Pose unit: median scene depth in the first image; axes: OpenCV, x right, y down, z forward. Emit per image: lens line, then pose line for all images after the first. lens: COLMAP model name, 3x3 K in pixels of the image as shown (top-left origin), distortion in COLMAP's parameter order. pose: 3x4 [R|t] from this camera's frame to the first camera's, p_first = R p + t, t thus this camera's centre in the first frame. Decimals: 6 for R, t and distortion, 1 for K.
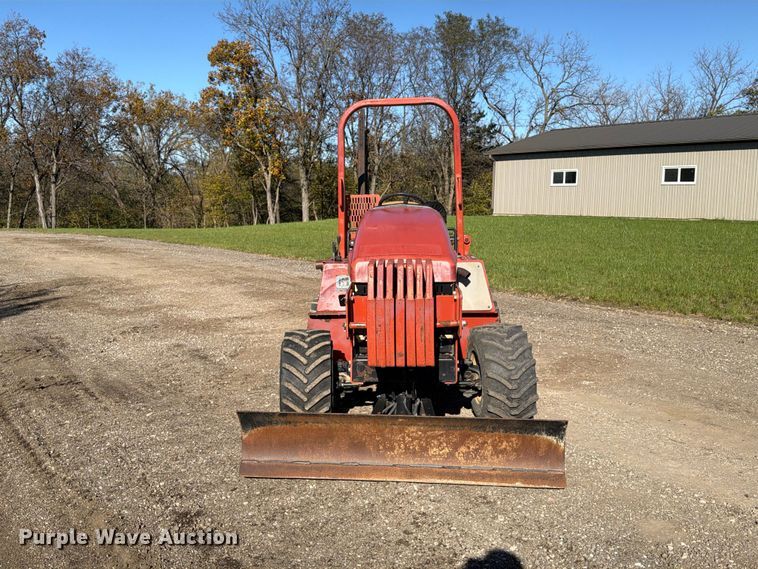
lens RADIAL K [[681.4, 0, 366.2], [0, 681.4, 283.8], [0, 0, 1]] dist [0.112298, -0.191576]
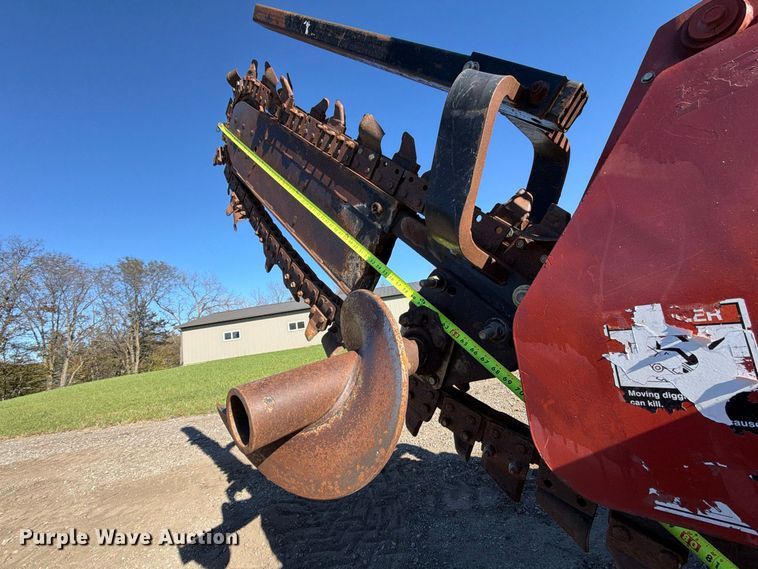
lens RADIAL K [[301.8, 0, 380.3], [0, 301.8, 286.8], [0, 0, 1]] dist [0.001830, 0.000303]
pose [[0.674873, 0.006247, 0.737908, -0.012276], [0.239685, 0.943891, -0.227202, -0.003891], [-0.697924, 0.330198, 0.635509, 0.112890]]
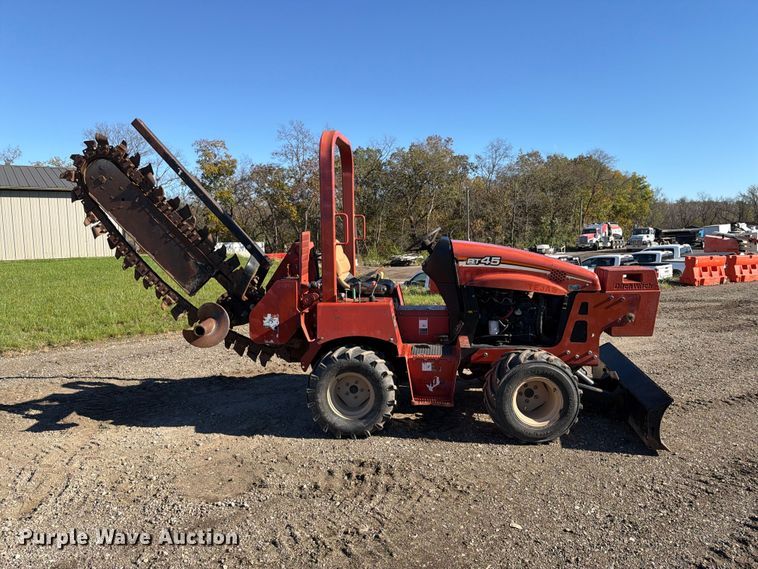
lens RADIAL K [[529.7, 0, 379.3], [0, 529.7, 279.6], [0, 0, 1]] dist [0.088430, -0.113764]
pose [[0.051472, -0.094002, 0.994241, -0.074844], [0.146881, 0.985446, 0.085566, -0.012226], [-0.987814, 0.141630, 0.064530, 0.092994]]
